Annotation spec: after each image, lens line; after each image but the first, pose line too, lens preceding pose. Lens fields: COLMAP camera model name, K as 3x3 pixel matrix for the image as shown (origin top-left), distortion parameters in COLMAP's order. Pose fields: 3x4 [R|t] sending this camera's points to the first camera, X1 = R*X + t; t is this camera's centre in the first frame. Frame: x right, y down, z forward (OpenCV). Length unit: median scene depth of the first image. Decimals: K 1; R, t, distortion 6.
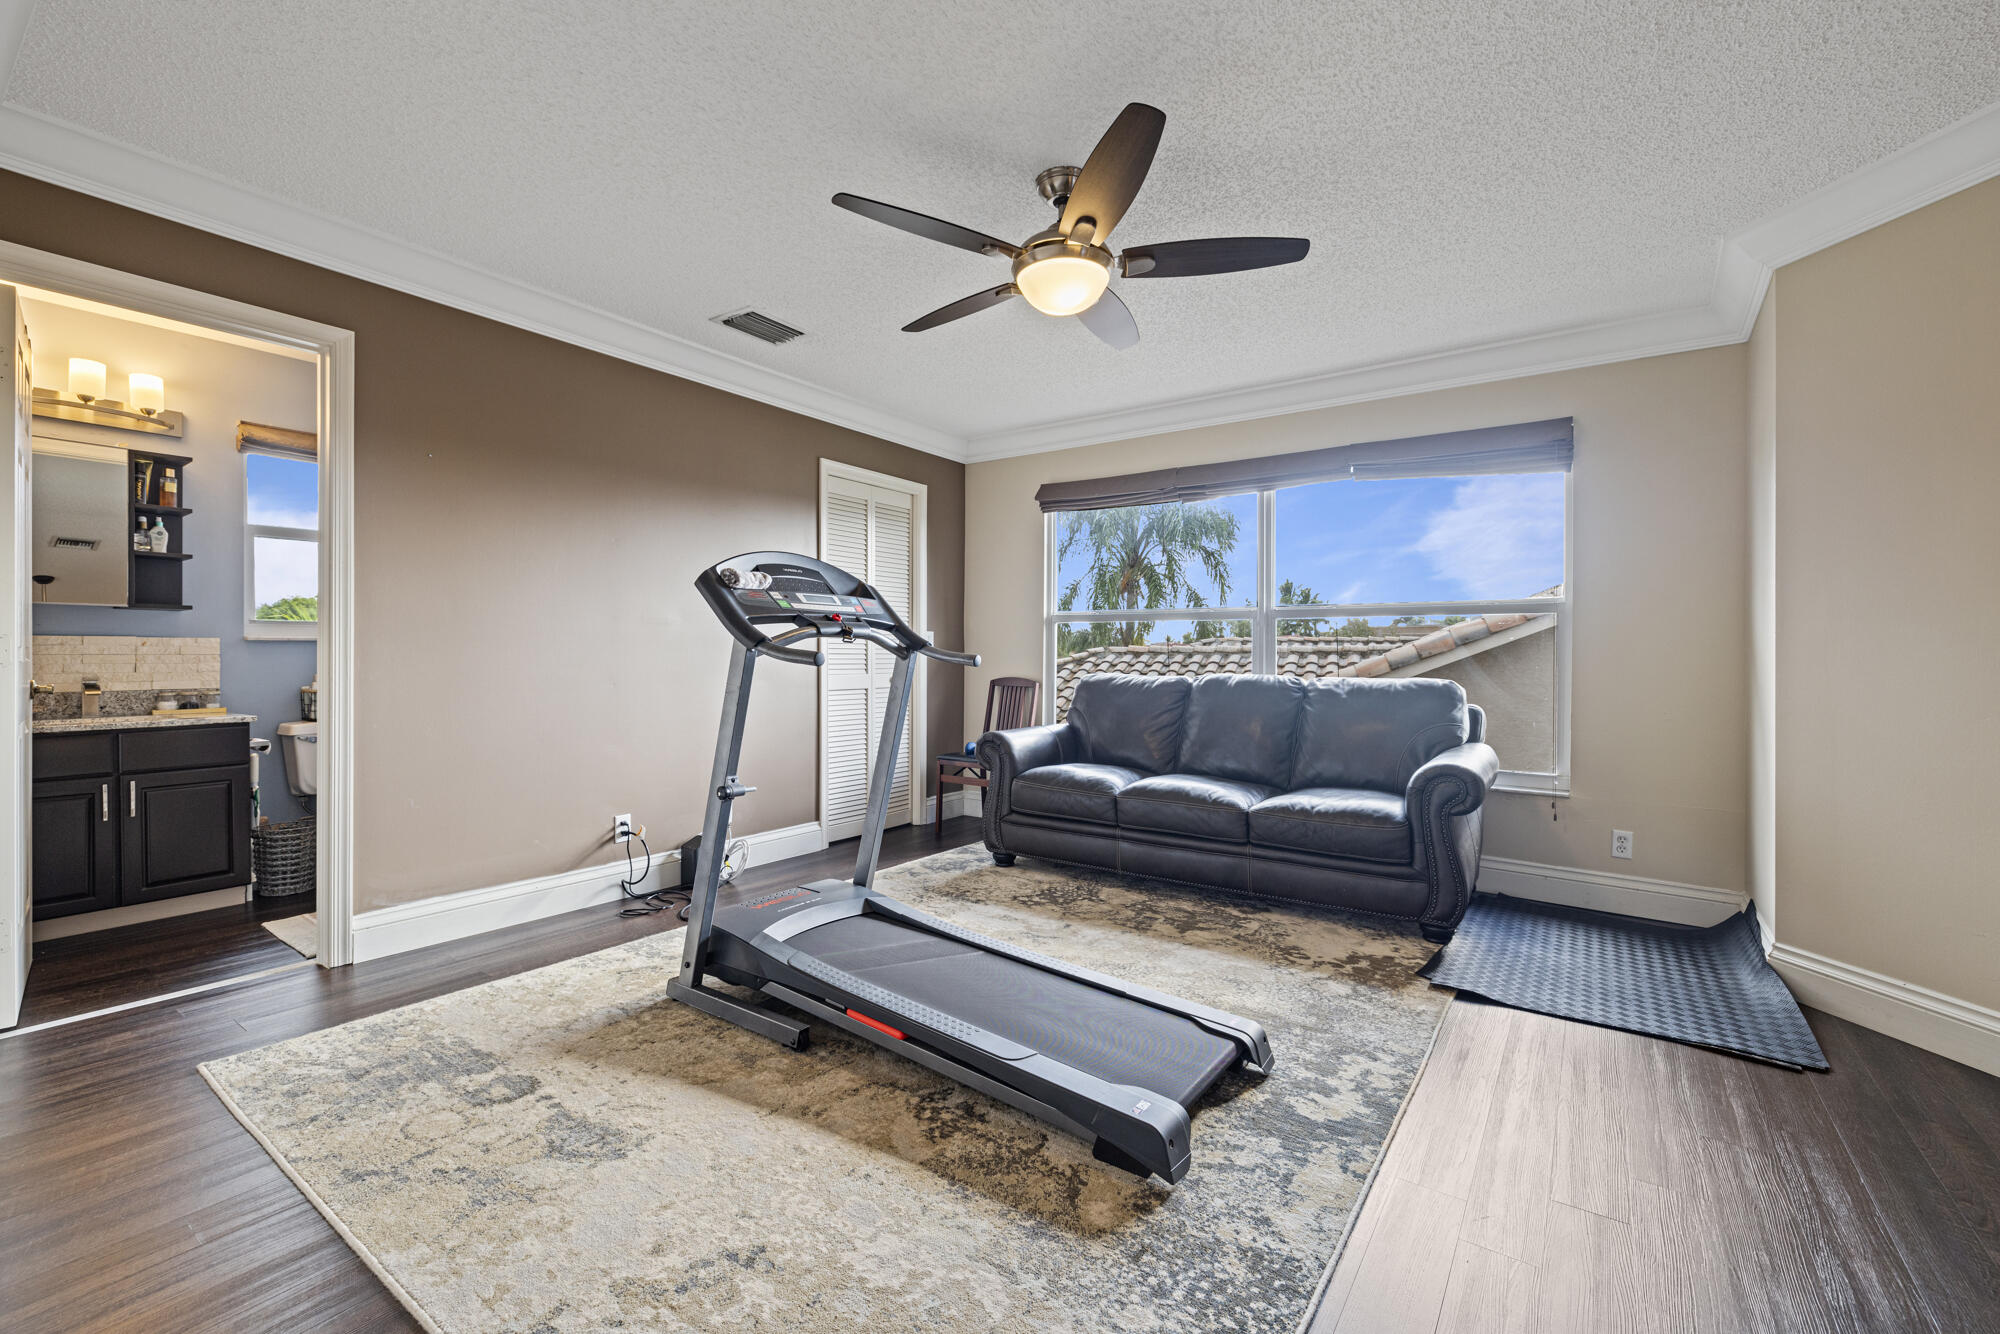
lens RADIAL K [[831.9, 0, 995.4], [0, 831.9, 661.7], [0, 0, 1]] dist [-0.001784, -0.000055]
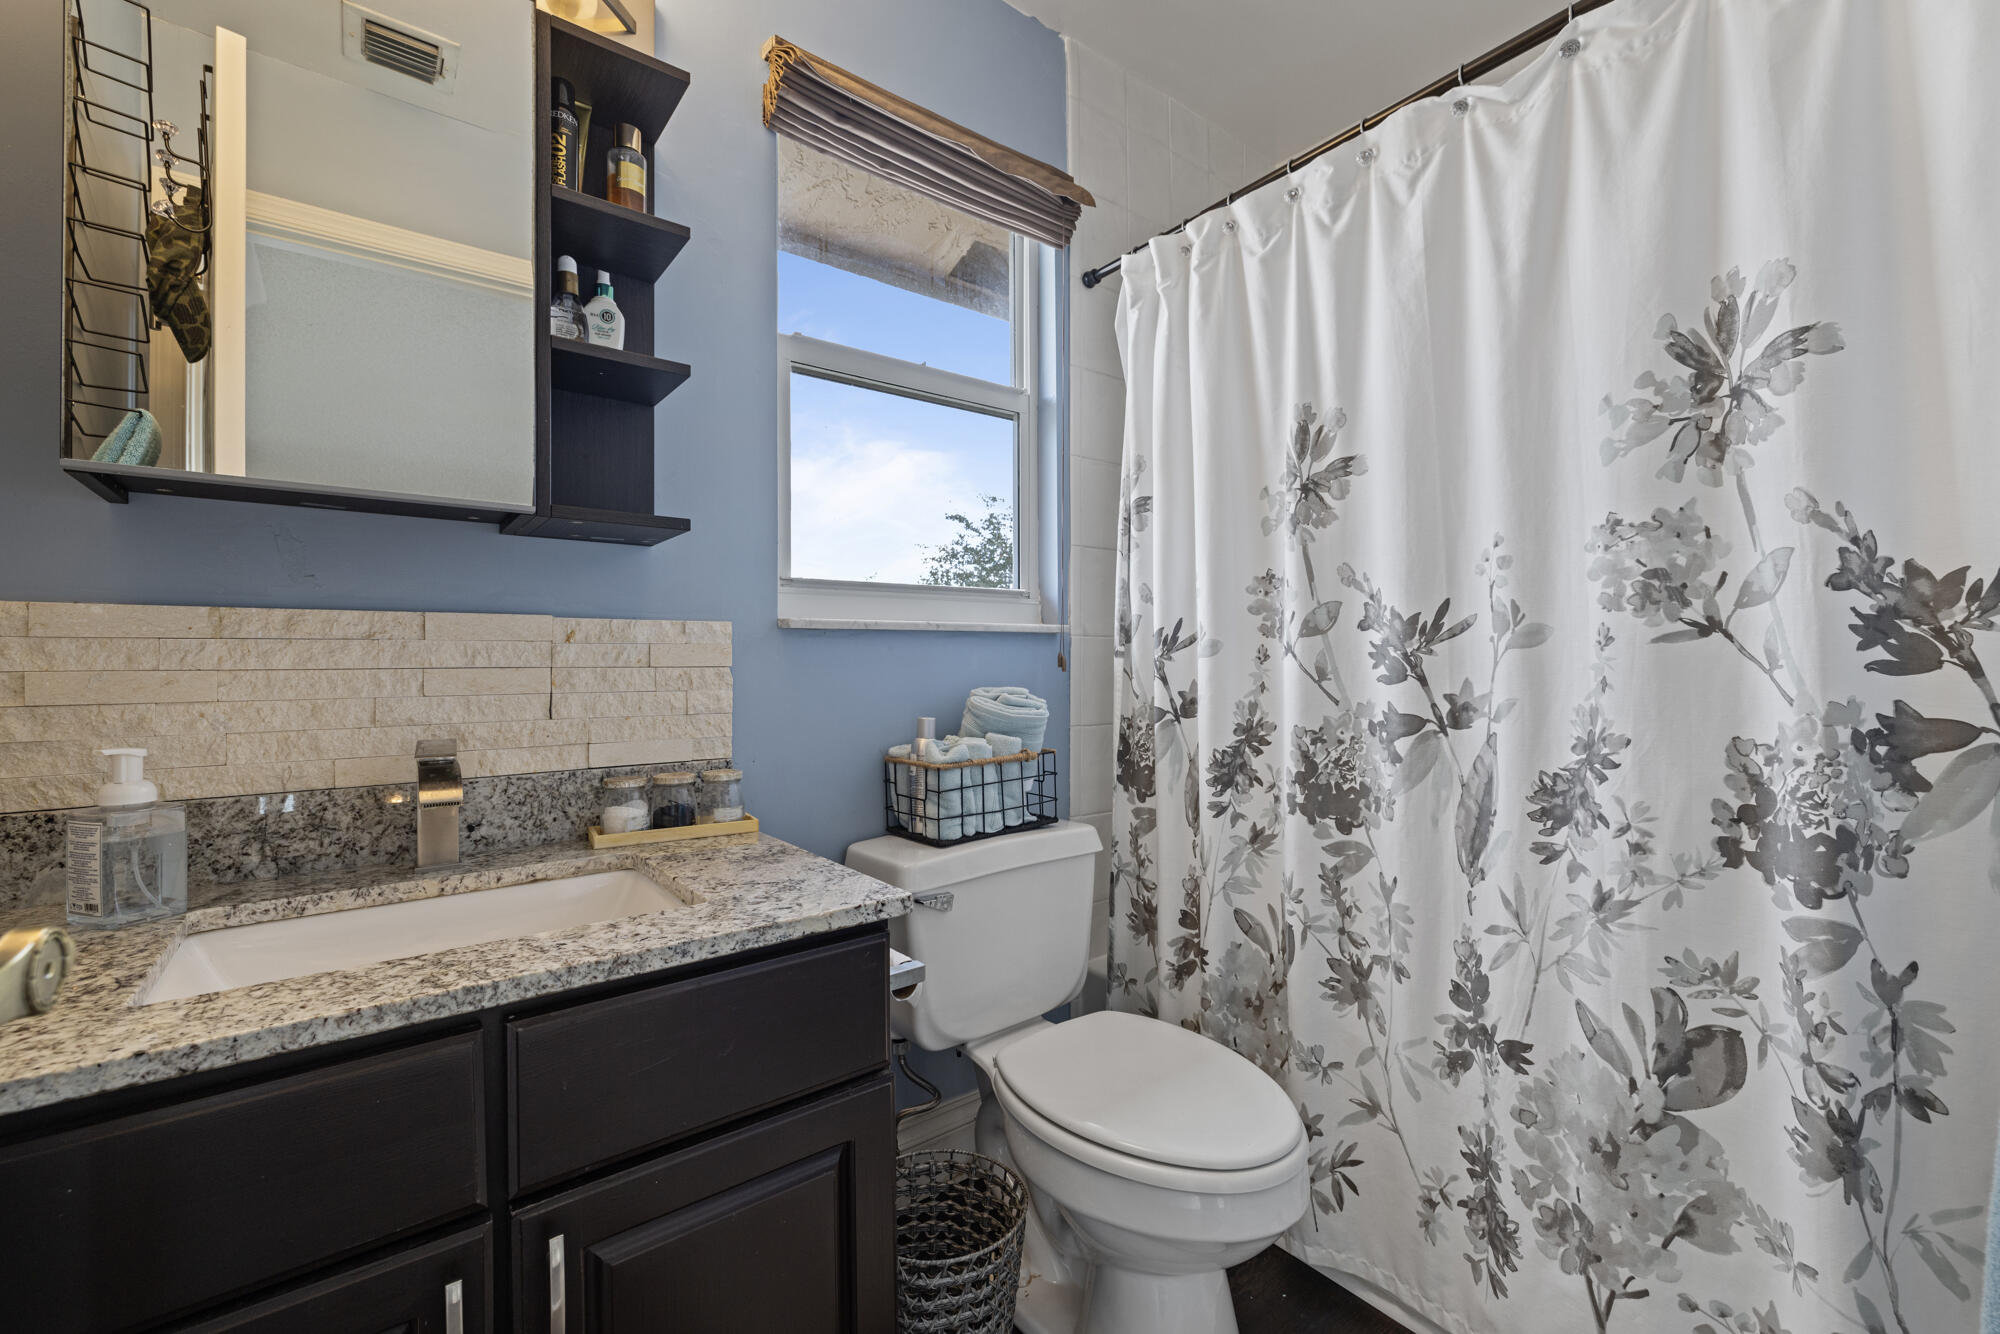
lens RADIAL K [[831.9, 0, 1006.5], [0, 831.9, 667.1], [0, 0, 1]] dist [-0.001784, -0.000055]
pose [[0.960598, -0.005548, -0.277888, -0.753153], [0.003740, 0.999968, -0.007034, -0.005533], [0.277918, 0.005718, 0.960588, 0.716569]]
